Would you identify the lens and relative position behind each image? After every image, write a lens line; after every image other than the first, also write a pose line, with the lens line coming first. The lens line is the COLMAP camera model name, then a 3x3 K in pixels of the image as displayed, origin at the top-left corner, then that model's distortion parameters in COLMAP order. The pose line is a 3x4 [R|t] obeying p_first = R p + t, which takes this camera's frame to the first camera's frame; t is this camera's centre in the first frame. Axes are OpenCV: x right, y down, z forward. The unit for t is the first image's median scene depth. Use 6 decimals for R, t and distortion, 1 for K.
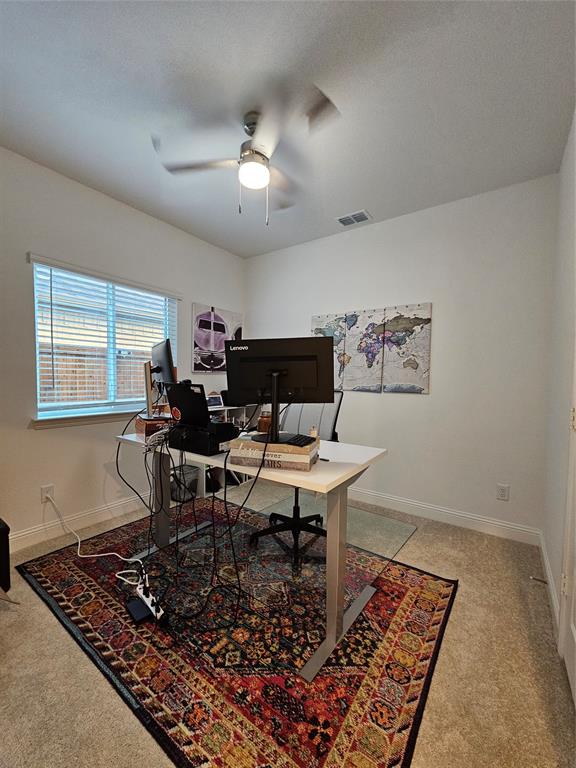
lens RADIAL K [[314.3, 0, 284.3], [0, 314.3, 389.4], [0, 0, 1]] dist [-0.000453, 0.000129]
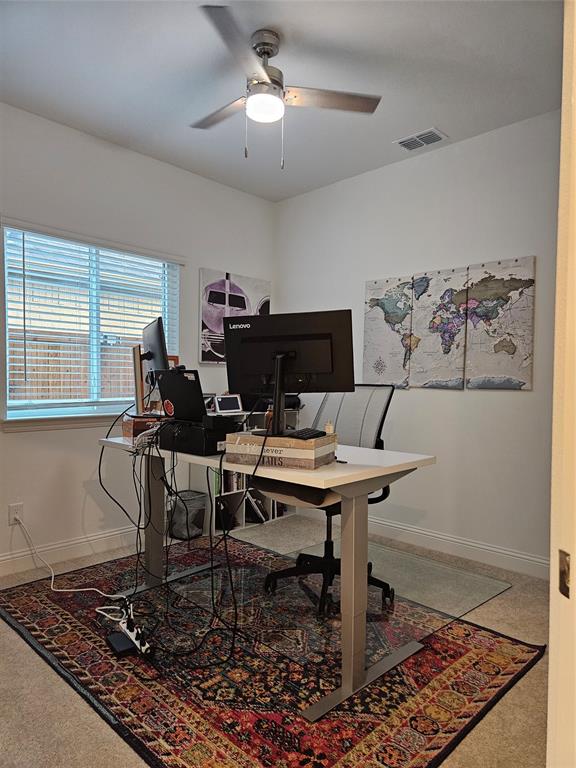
lens RADIAL K [[511.7, 0, 290.2], [0, 511.7, 388.5], [0, 0, 1]] dist [0.069922, -0.059929]
pose [[0.990173, -0.002074, -0.139830, 0.142236], [-0.000914, 0.999773, -0.021304, 0.049684], [0.139842, 0.021223, 0.989946, -0.256719]]
